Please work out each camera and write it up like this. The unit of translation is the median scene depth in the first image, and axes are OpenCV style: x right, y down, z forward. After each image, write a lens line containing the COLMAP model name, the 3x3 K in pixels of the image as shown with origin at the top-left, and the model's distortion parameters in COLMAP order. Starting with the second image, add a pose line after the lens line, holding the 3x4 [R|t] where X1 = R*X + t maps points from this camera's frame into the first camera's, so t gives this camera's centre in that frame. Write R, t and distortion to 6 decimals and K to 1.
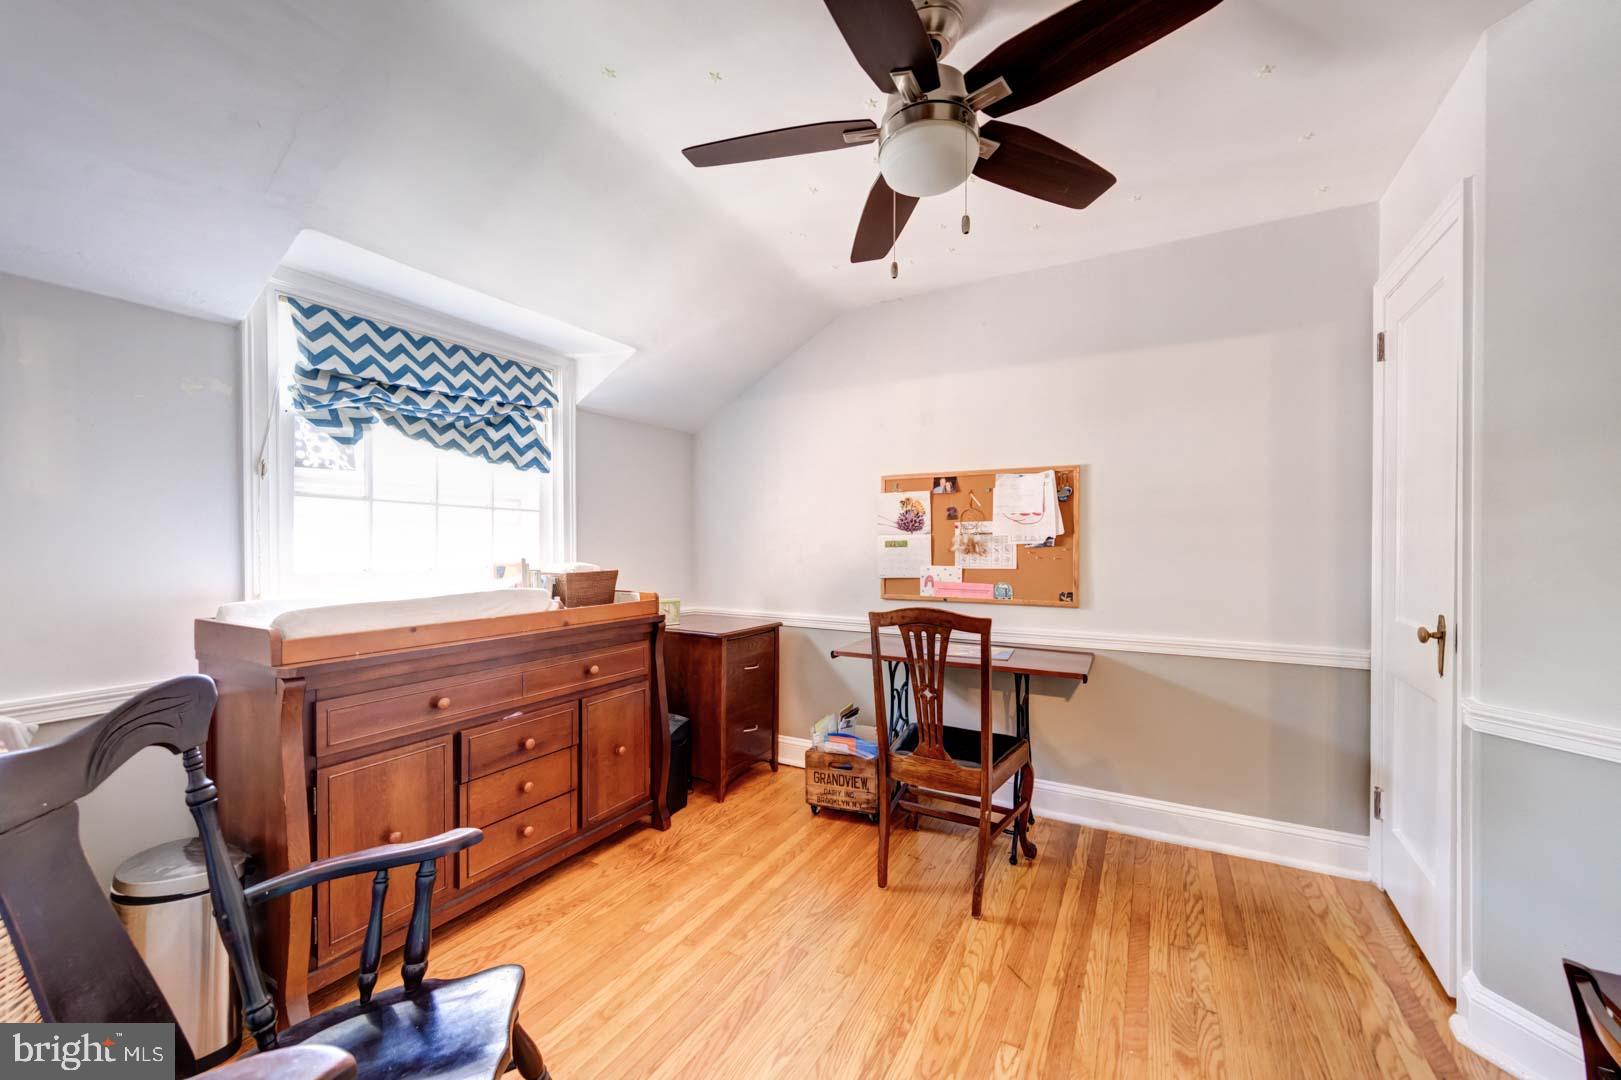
lens RADIAL K [[657.7, 0, 813.9], [0, 657.7, 540.8], [0, 0, 1]] dist [0.003958, -0.000577]
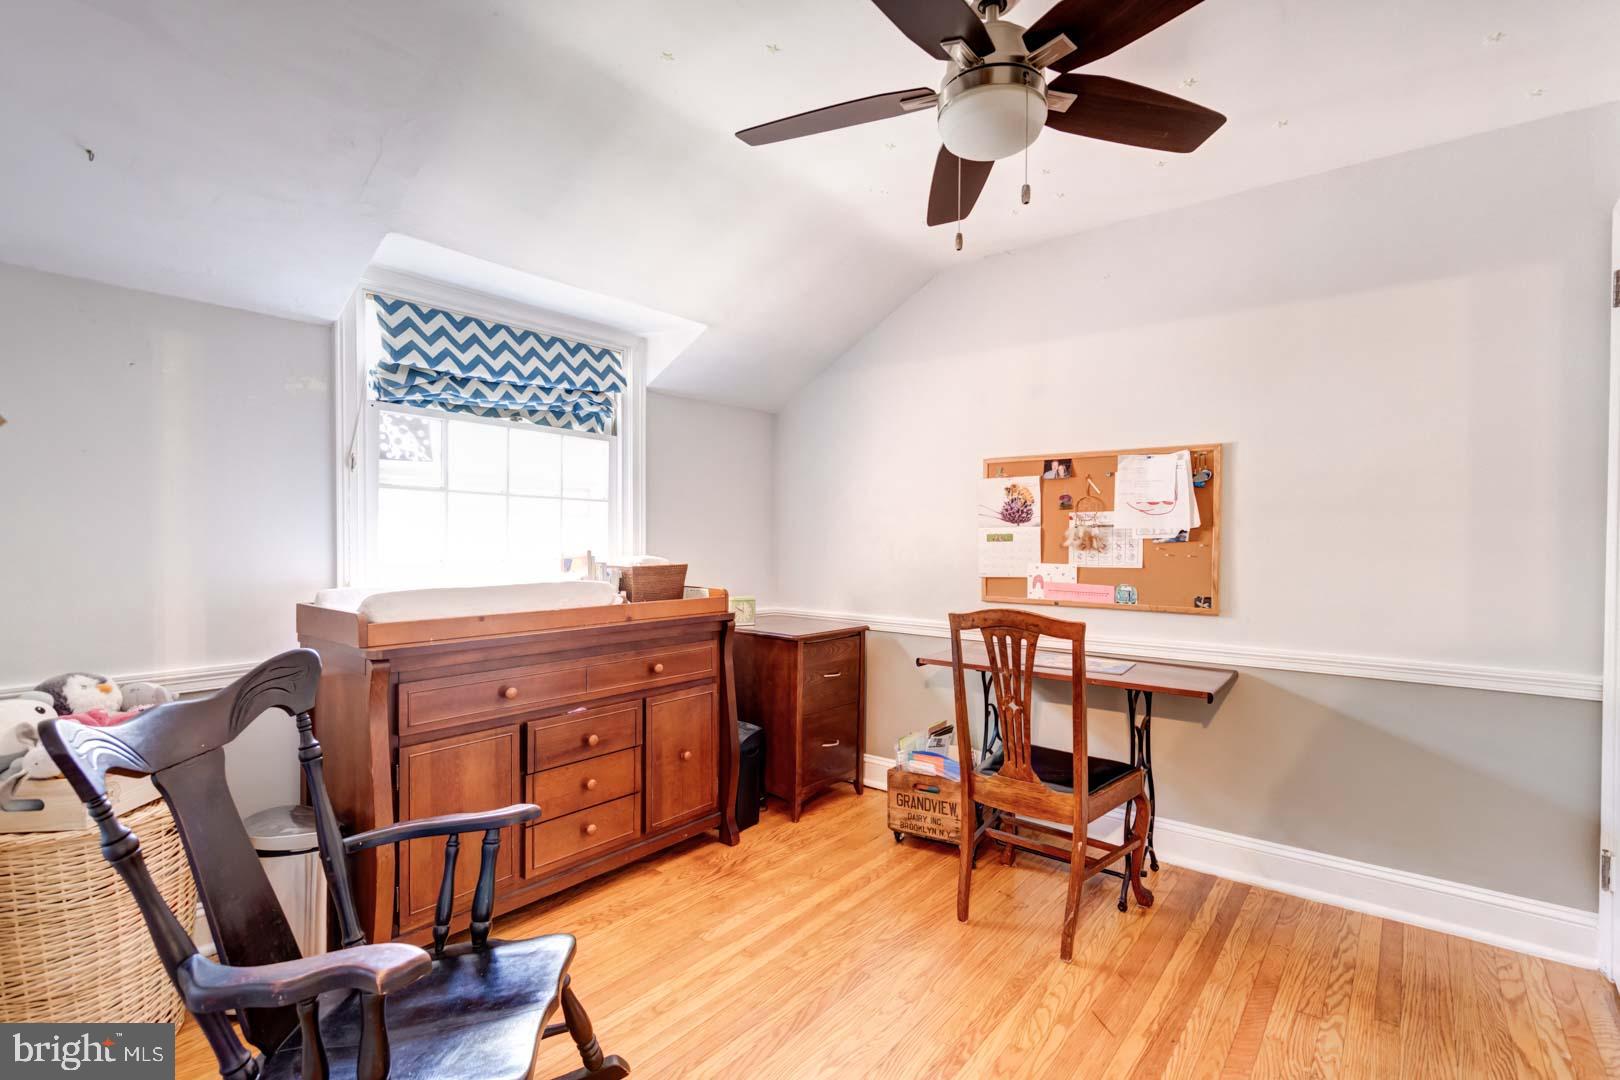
lens RADIAL K [[803.0, 0, 803.1], [0, 803.0, 536.6], [0, 0, 1]] dist [0.003864, 0.000079]
pose [[0.984487, 0.005200, -0.175381, 0.087596], [-0.004516, 0.999981, 0.004298, -0.000267], [0.175400, -0.003440, 0.984491, -0.124347]]
